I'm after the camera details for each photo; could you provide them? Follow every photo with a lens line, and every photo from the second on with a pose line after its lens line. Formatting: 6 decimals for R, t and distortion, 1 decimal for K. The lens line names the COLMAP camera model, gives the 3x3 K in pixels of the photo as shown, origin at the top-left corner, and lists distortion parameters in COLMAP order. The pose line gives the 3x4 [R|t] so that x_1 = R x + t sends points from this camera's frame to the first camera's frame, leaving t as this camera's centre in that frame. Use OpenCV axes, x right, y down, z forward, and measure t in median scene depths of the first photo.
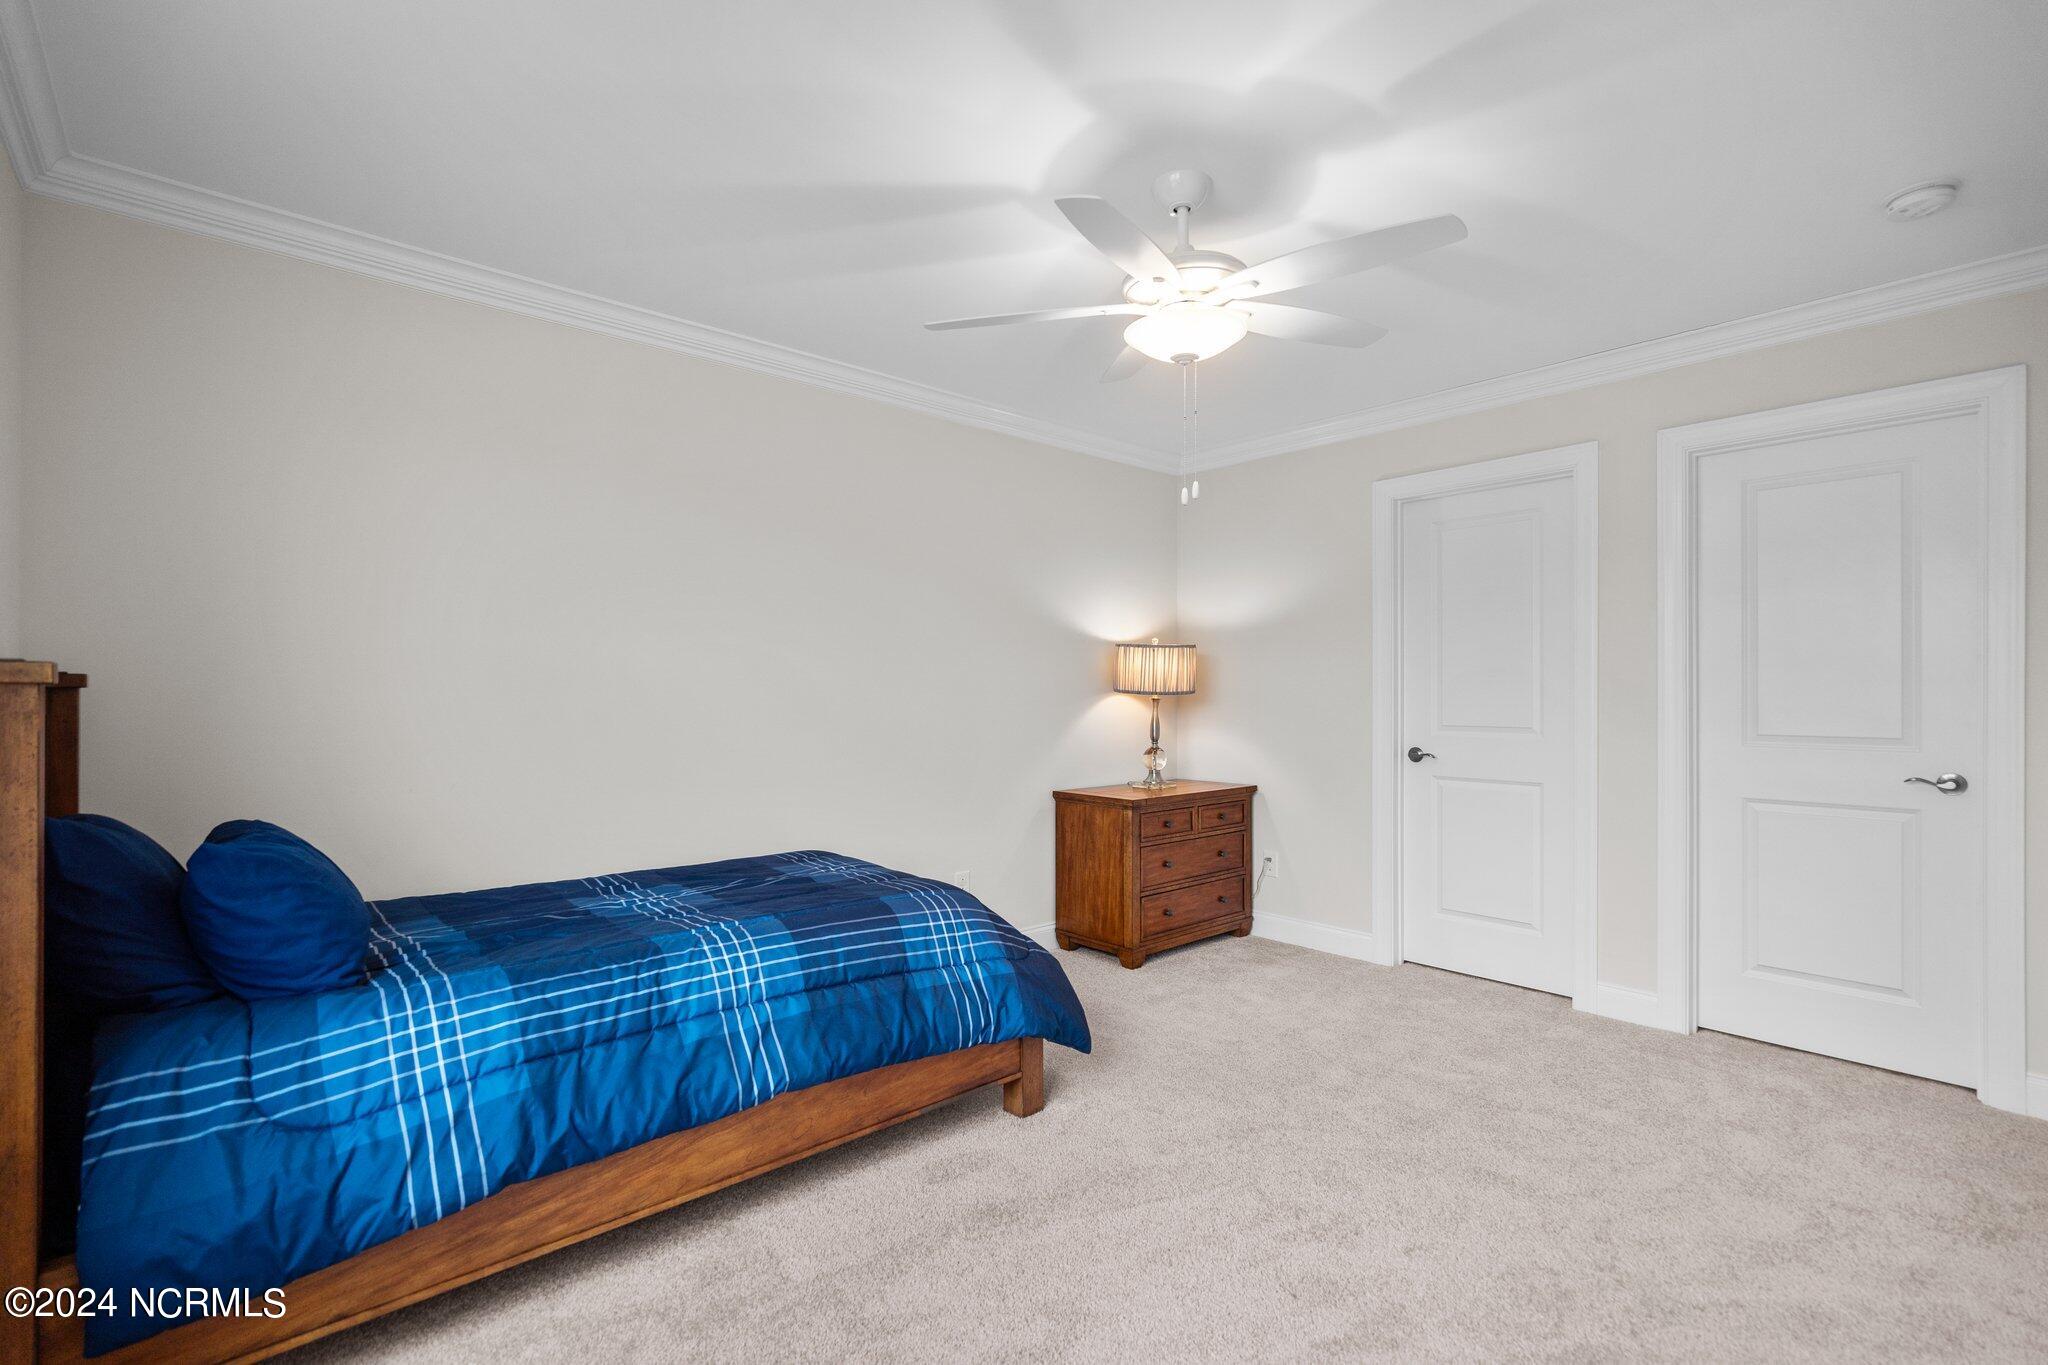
lens RADIAL K [[939.4, 0, 1009.6], [0, 939.4, 683.4], [0, 0, 1]] dist [0.002944, -0.000470]
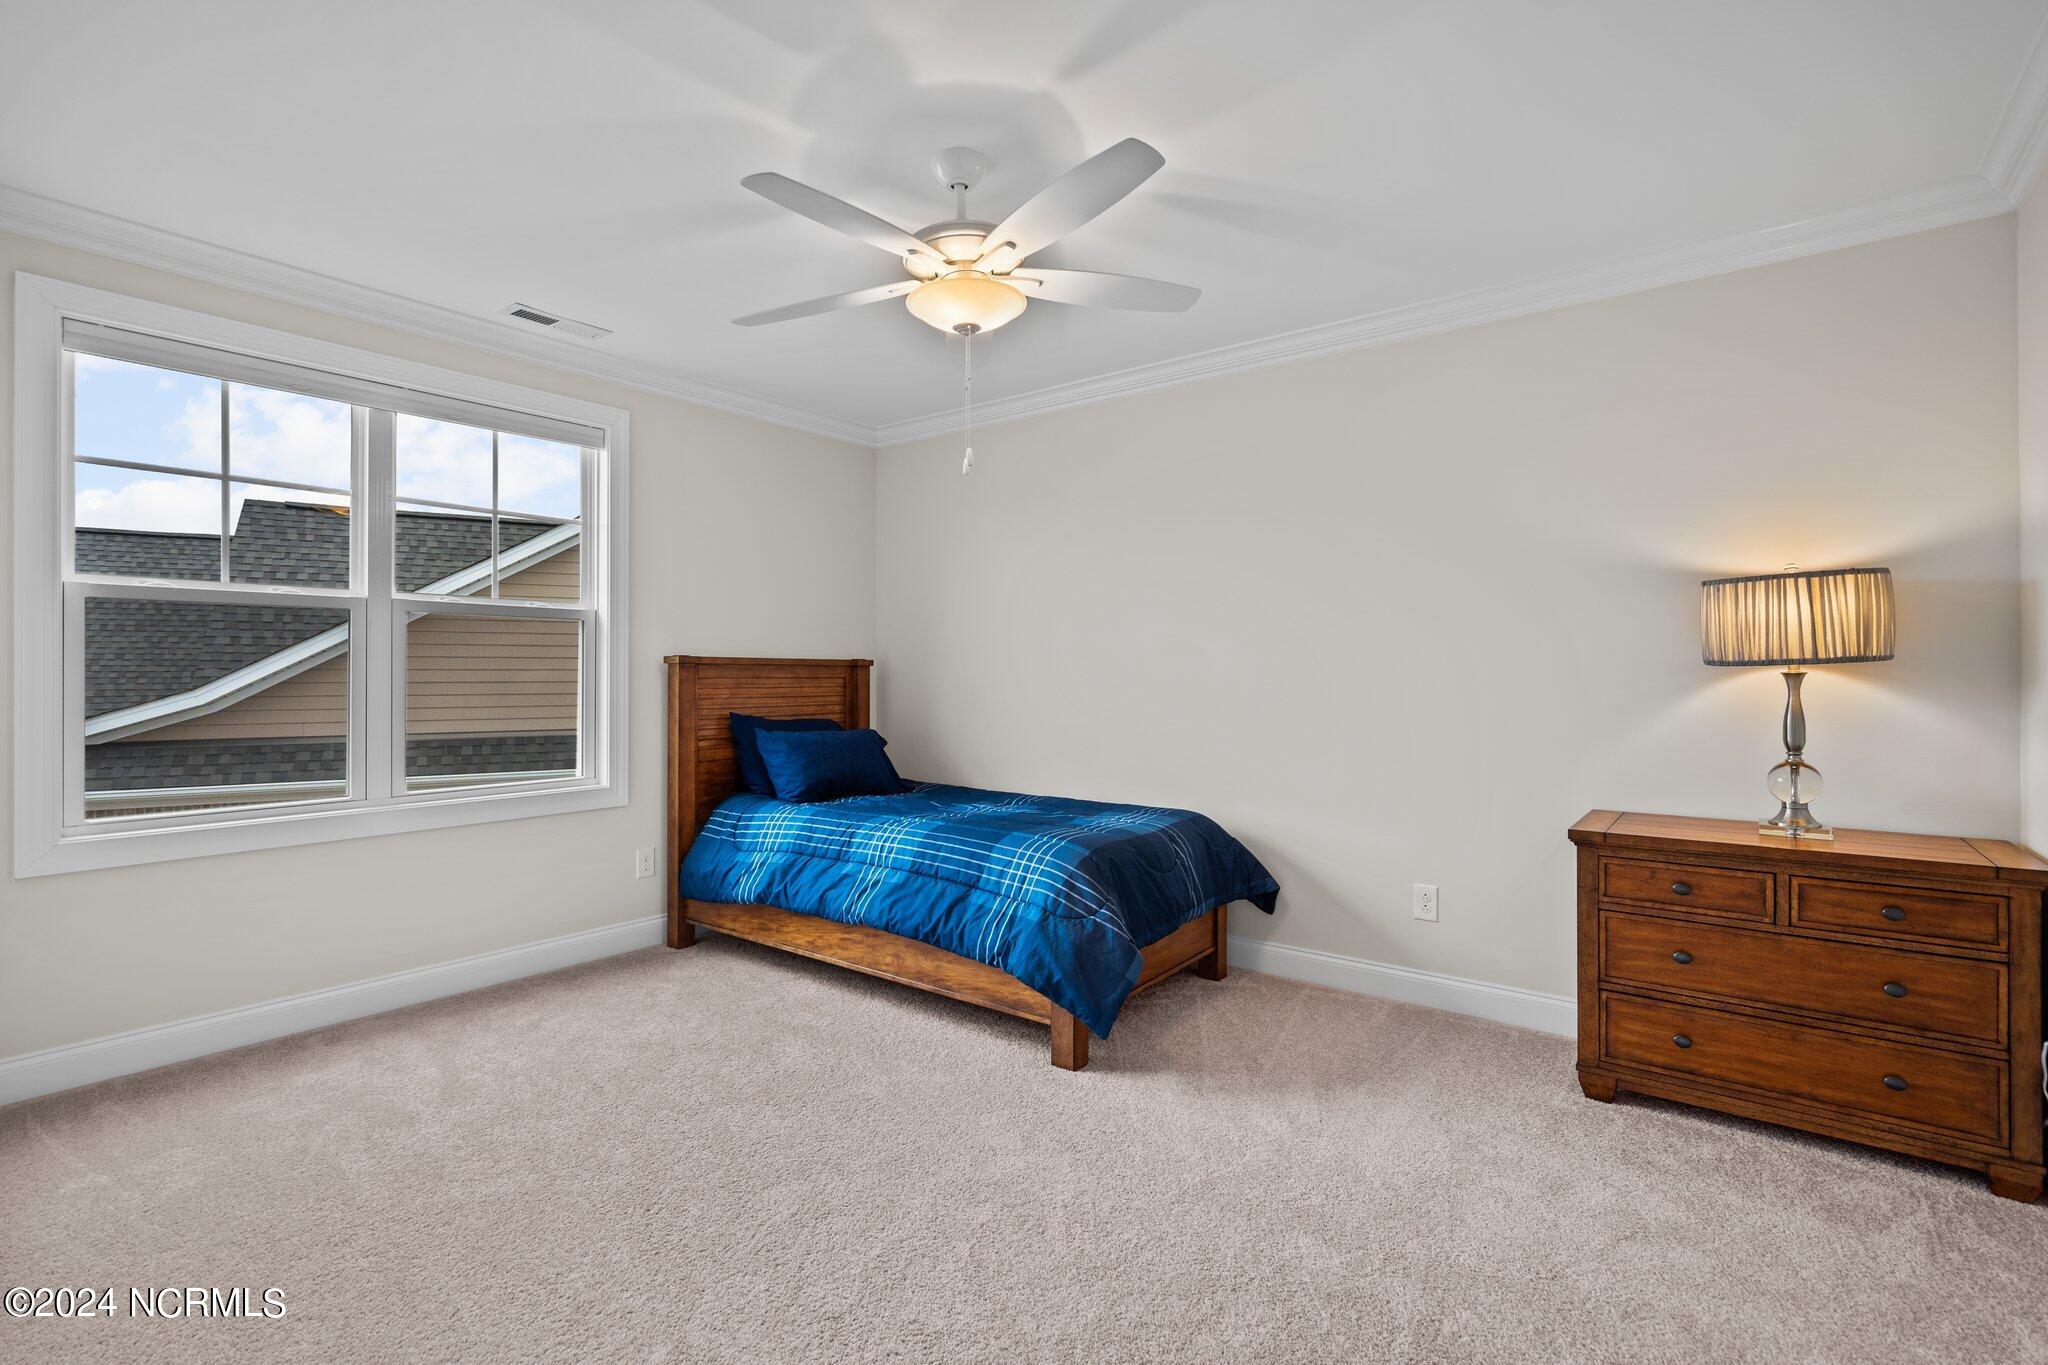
lens RADIAL K [[939.4, 0, 1015.3], [0, 939.4, 673.0], [0, 0, 1]] dist [0.002944, -0.000470]
pose [[0.173742, -0.003712, -0.984784, 1.106570], [0.008323, 0.999963, -0.002301, 0.024655], [0.984756, -0.007796, 0.173766, 0.820110]]
